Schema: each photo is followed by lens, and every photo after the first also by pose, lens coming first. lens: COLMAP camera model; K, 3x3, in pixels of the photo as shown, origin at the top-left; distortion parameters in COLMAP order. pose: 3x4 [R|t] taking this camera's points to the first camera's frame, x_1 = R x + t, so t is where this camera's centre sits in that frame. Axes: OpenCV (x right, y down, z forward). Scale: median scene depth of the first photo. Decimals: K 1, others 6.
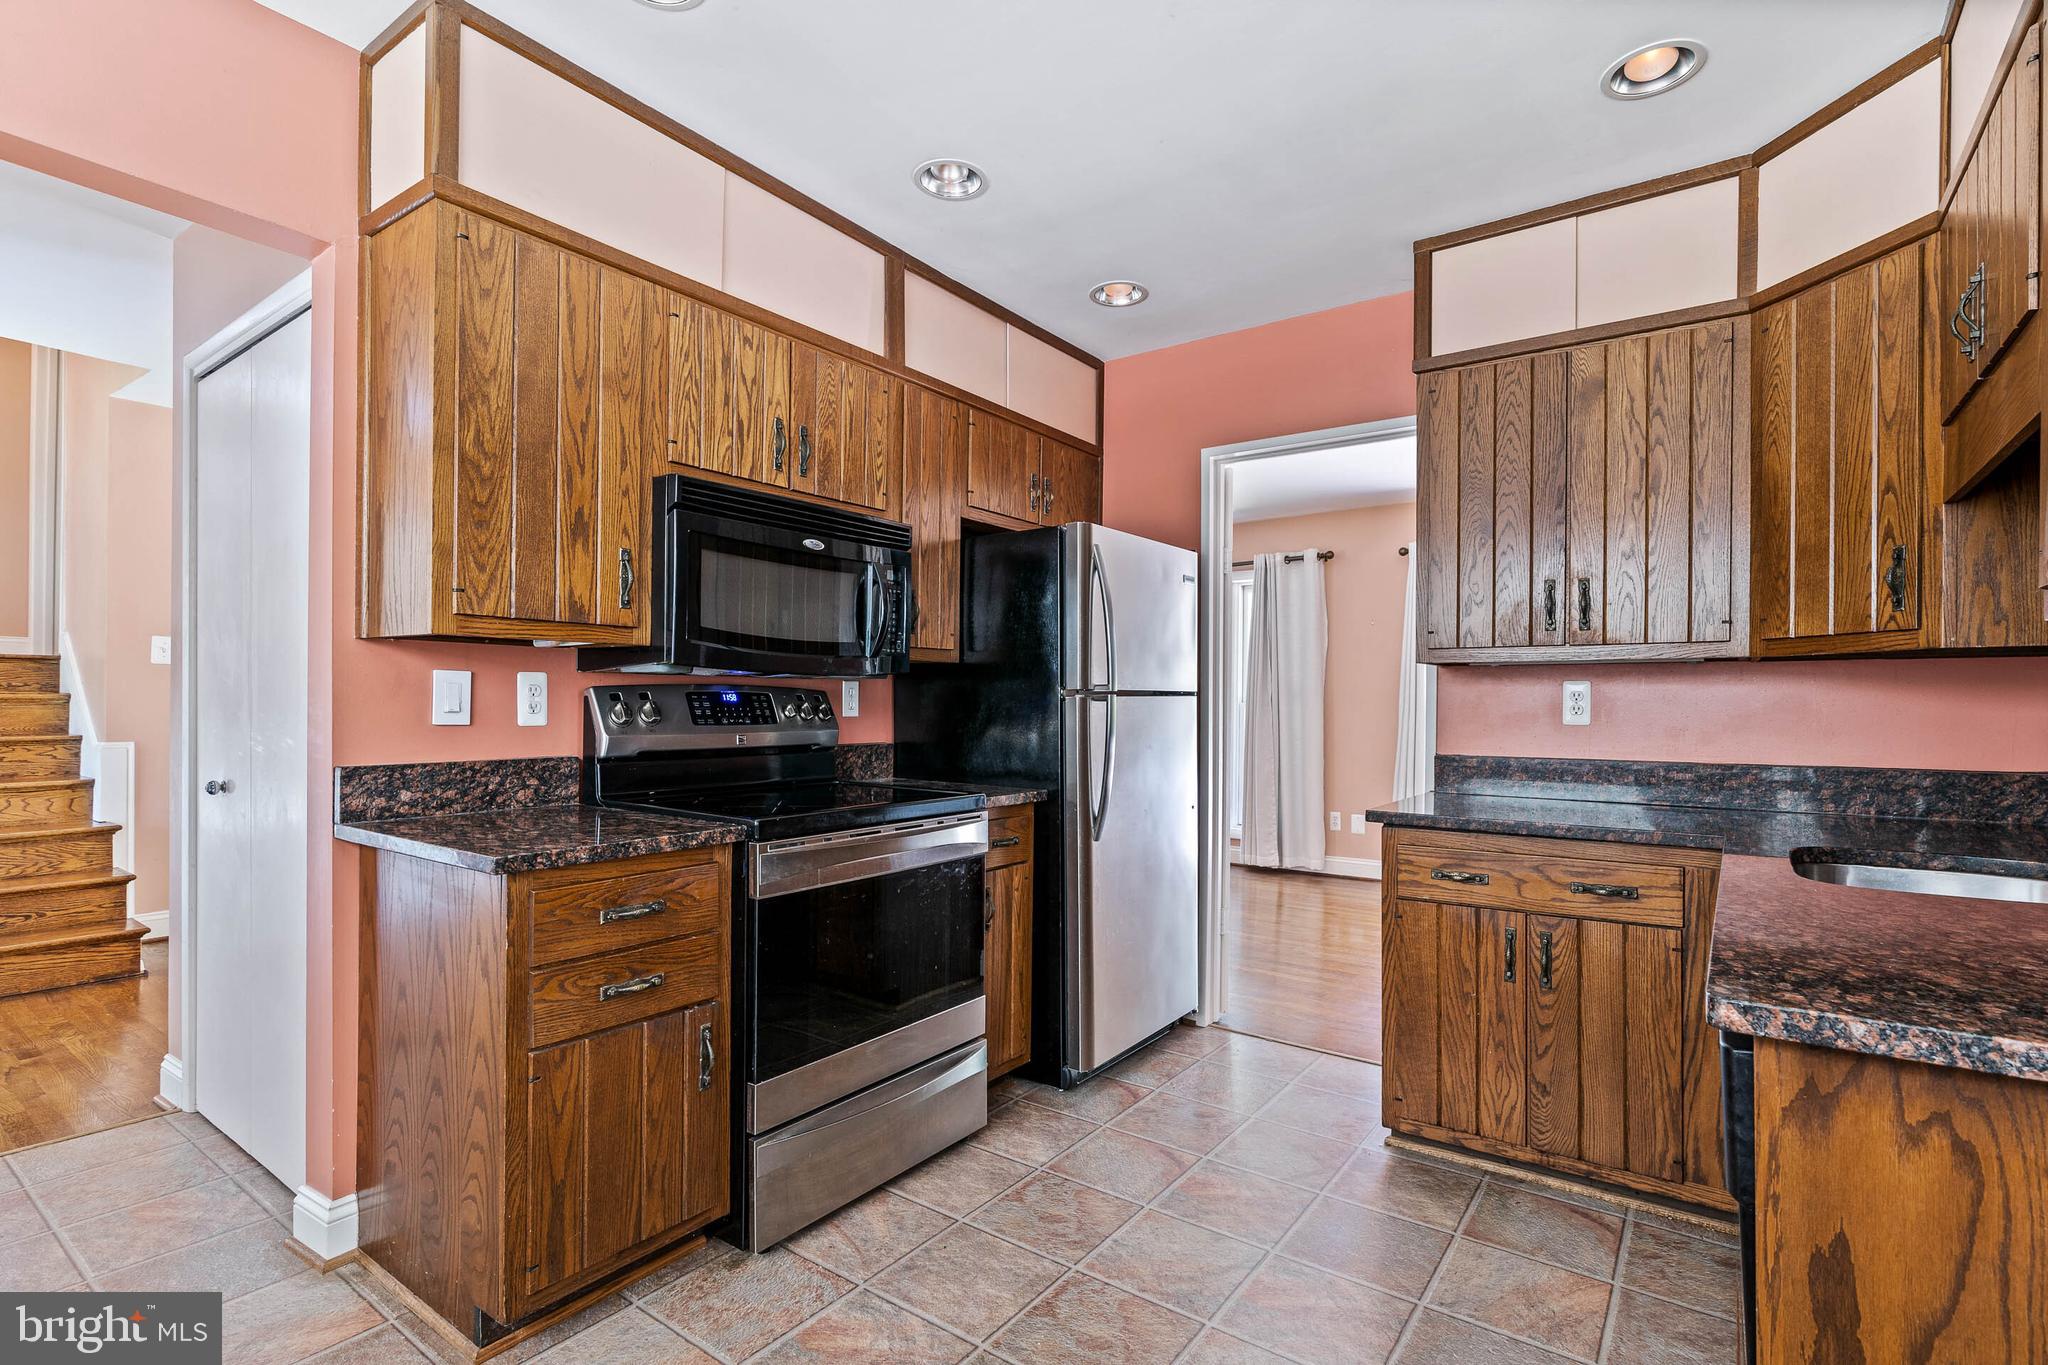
lens RADIAL K [[950.7, 0, 1025.8], [0, 950.7, 696.7], [0, 0, 1]] dist [-0.004788, 0.001347]
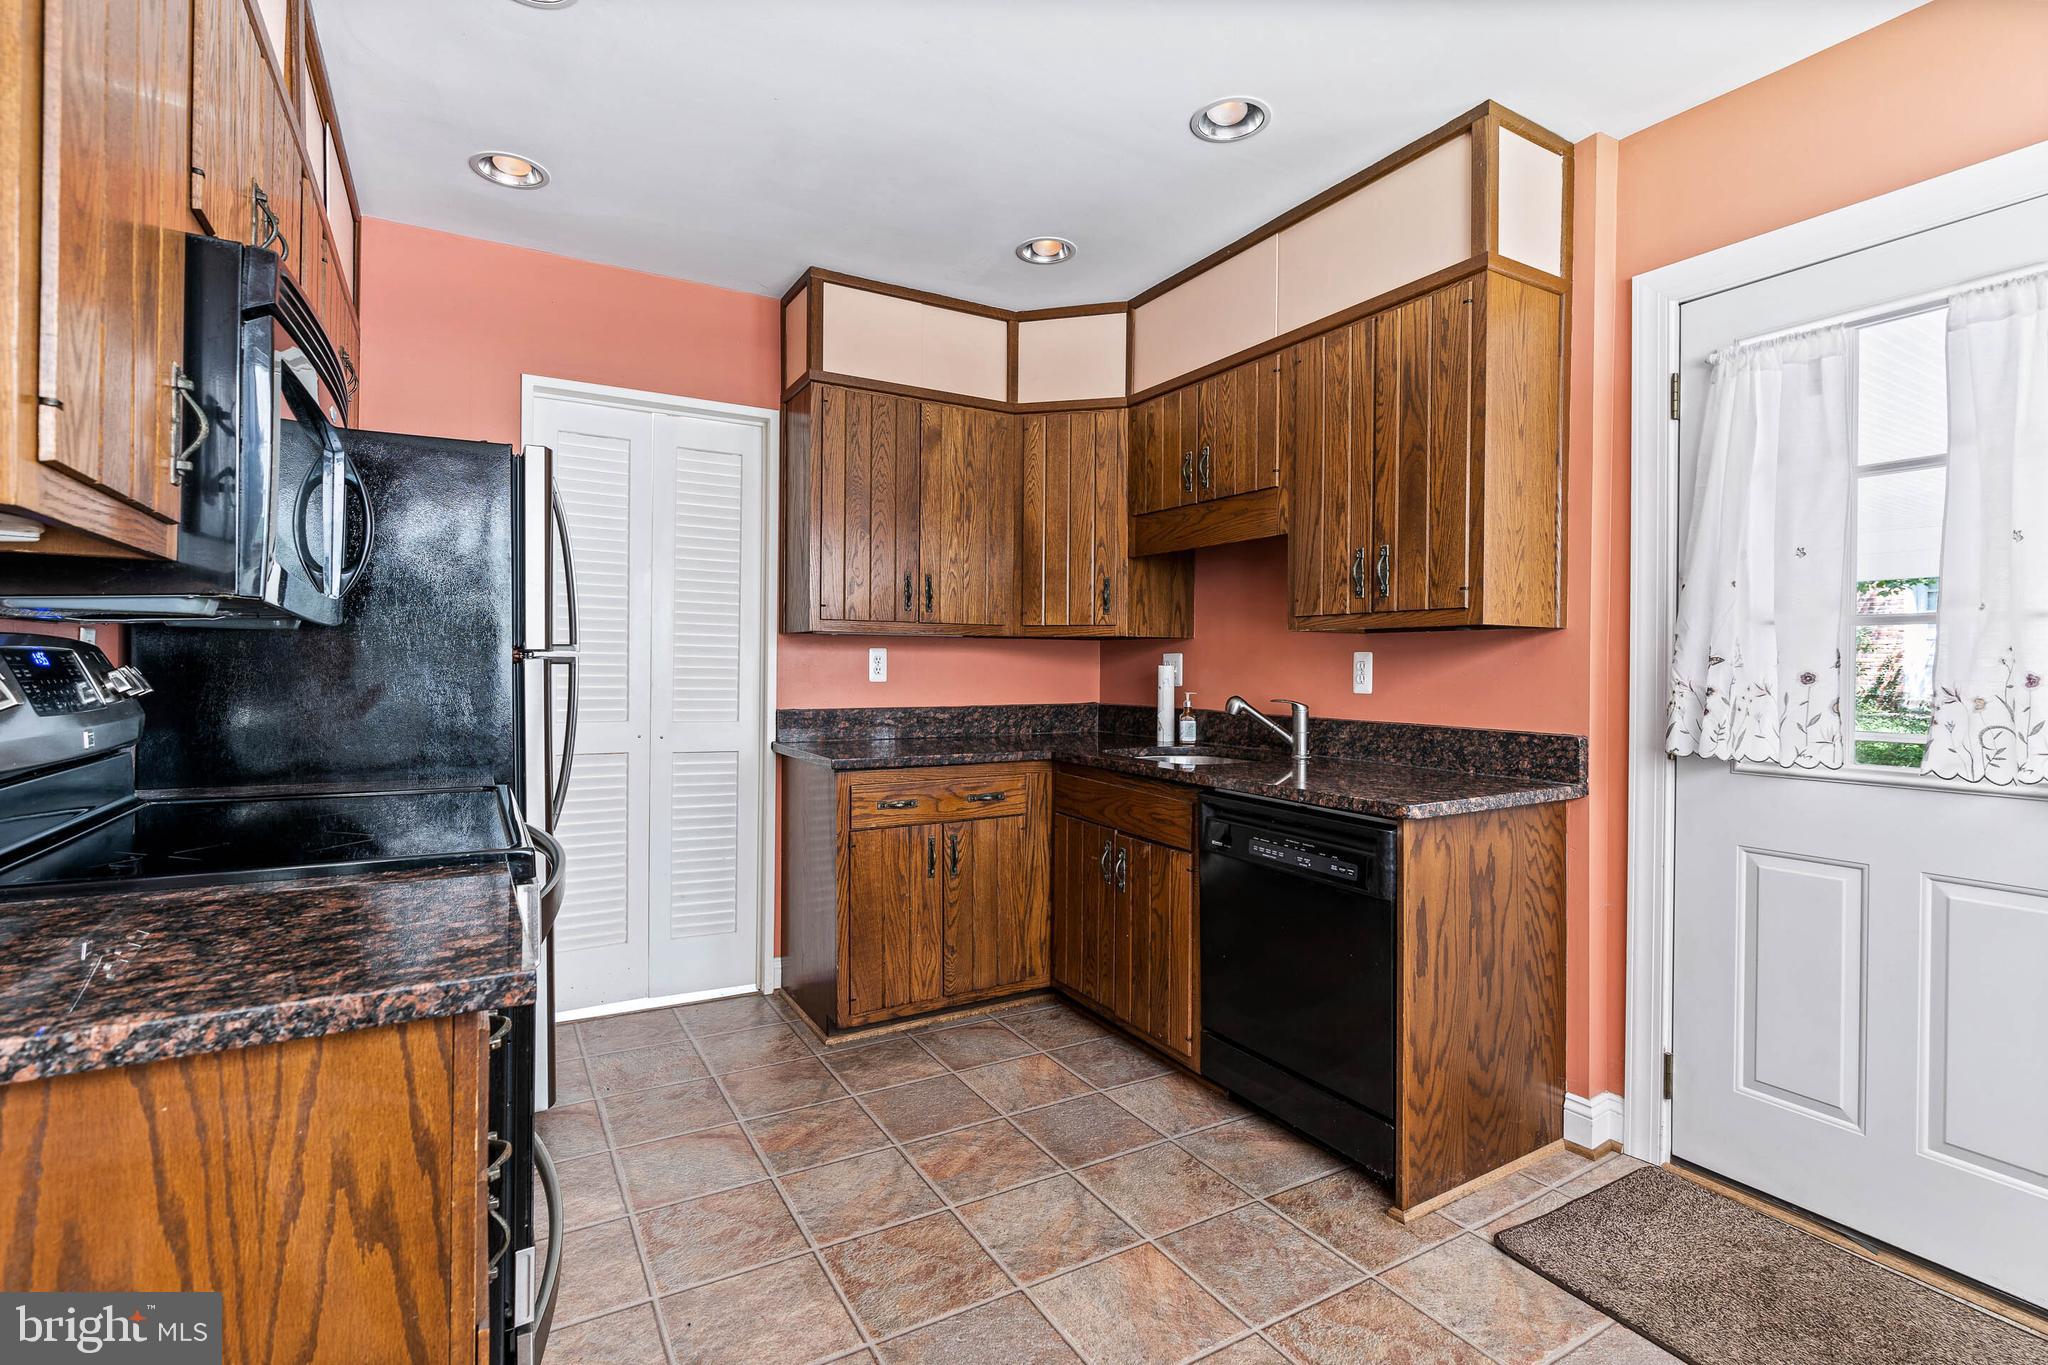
lens RADIAL K [[950.7, 0, 979.0], [0, 950.7, 665.1], [0, 0, 1]] dist [-0.004788, 0.001347]
pose [[0.418849, -0.001399, 0.908055, -0.658981], [-0.010587, 0.999923, 0.006424, -0.004114], [-0.907994, -0.012304, 0.418802, 0.387800]]
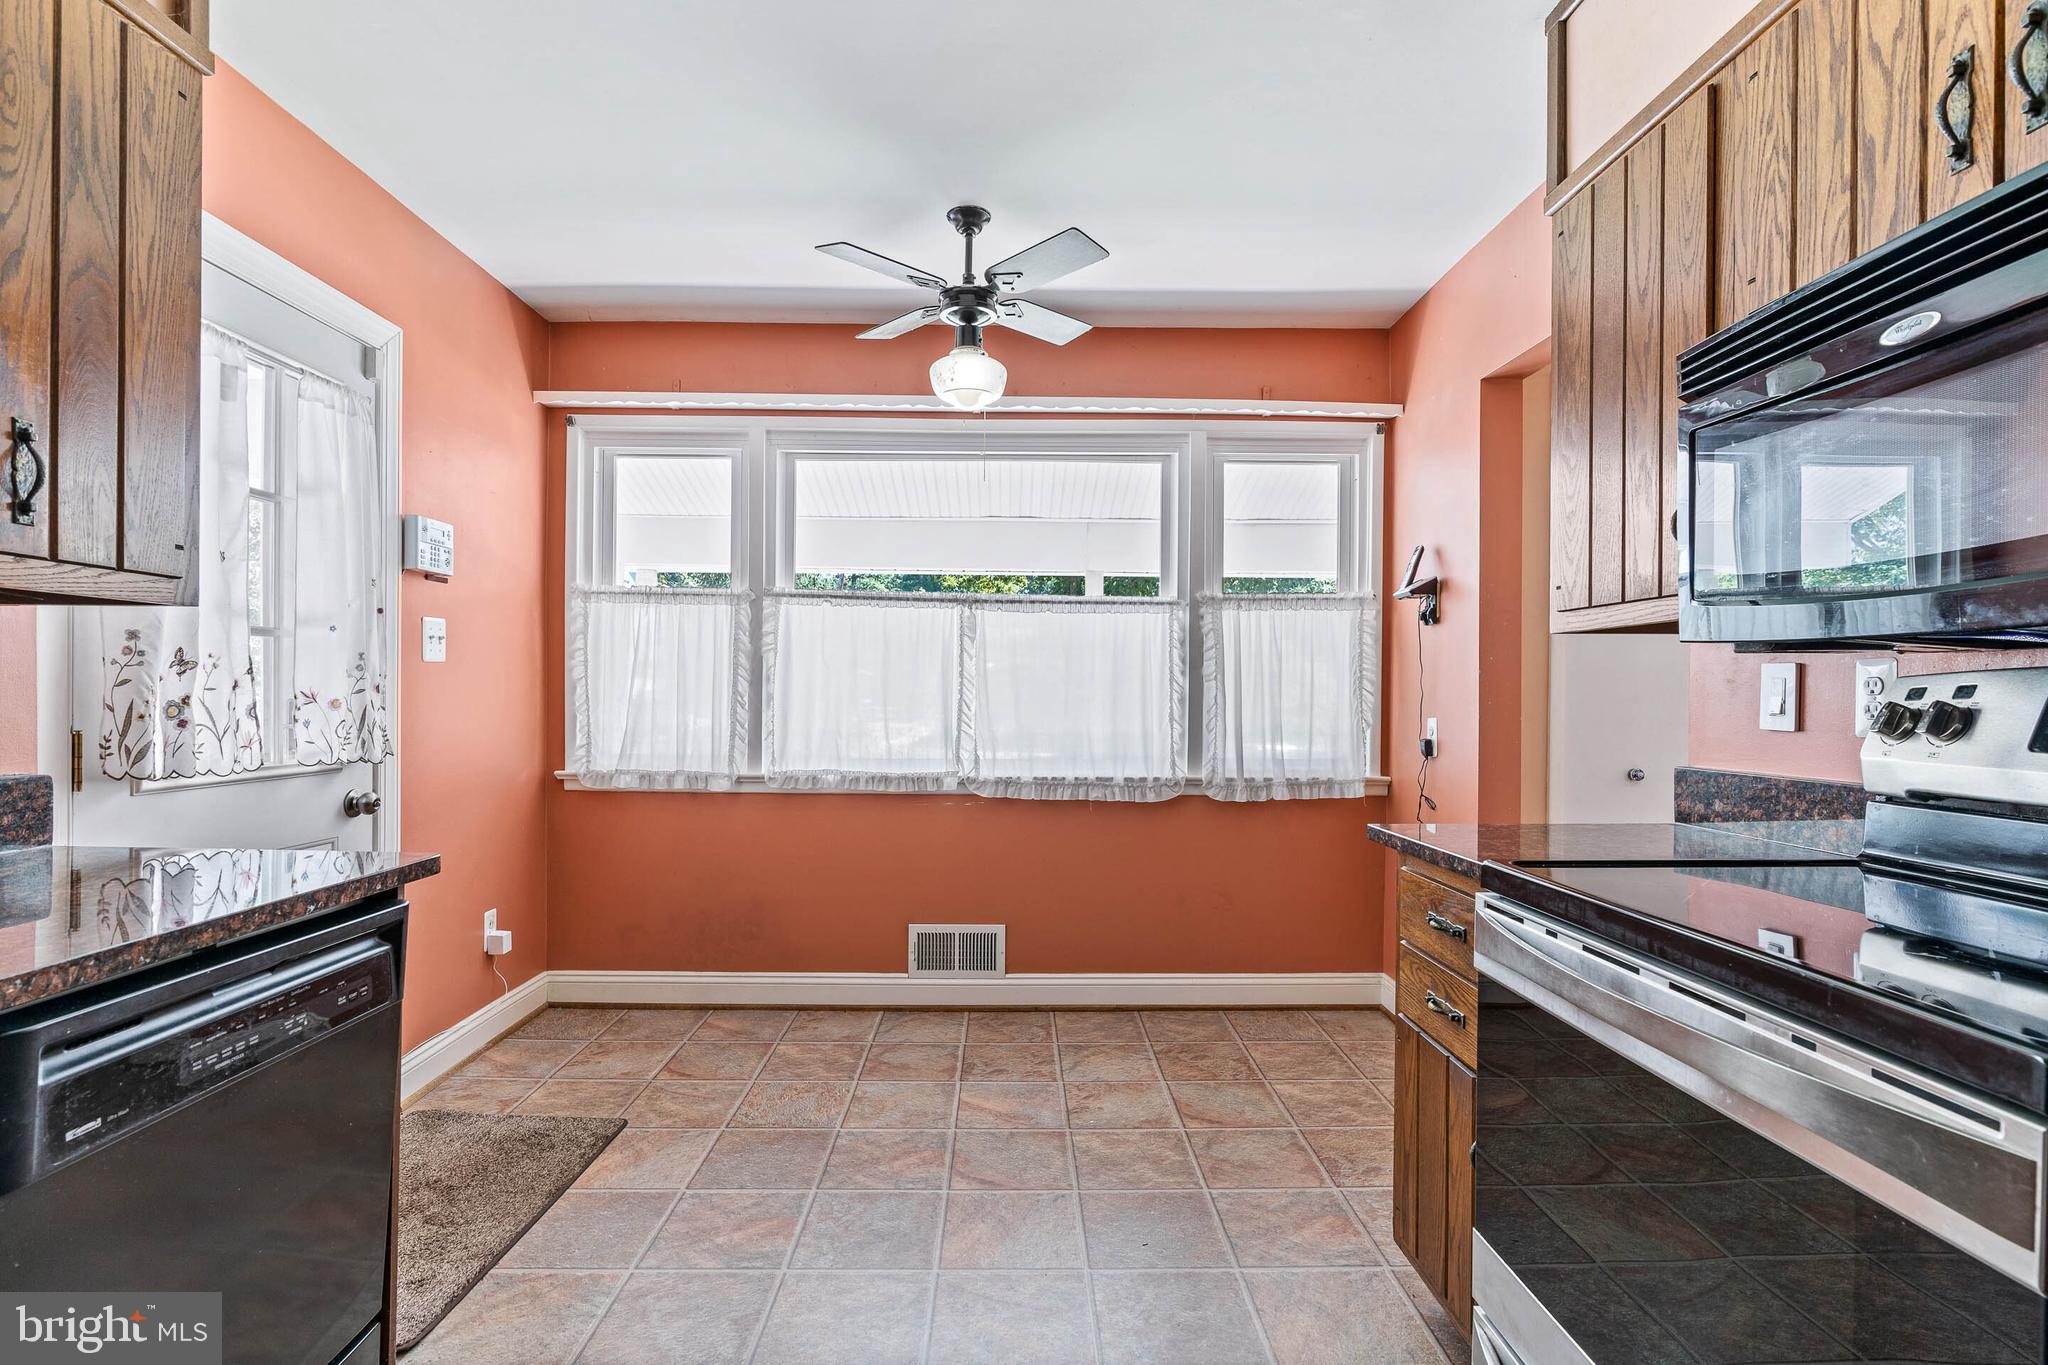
lens RADIAL K [[950.7, 0, 1018.4], [0, 950.7, 693.4], [0, 0, 1]] dist [-0.004788, 0.001347]
pose [[-0.803015, -0.013602, -0.595803, 0.375139], [-0.012186, 0.999905, -0.006403, 0.009965], [0.595834, 0.002119, -0.803105, 1.186573]]
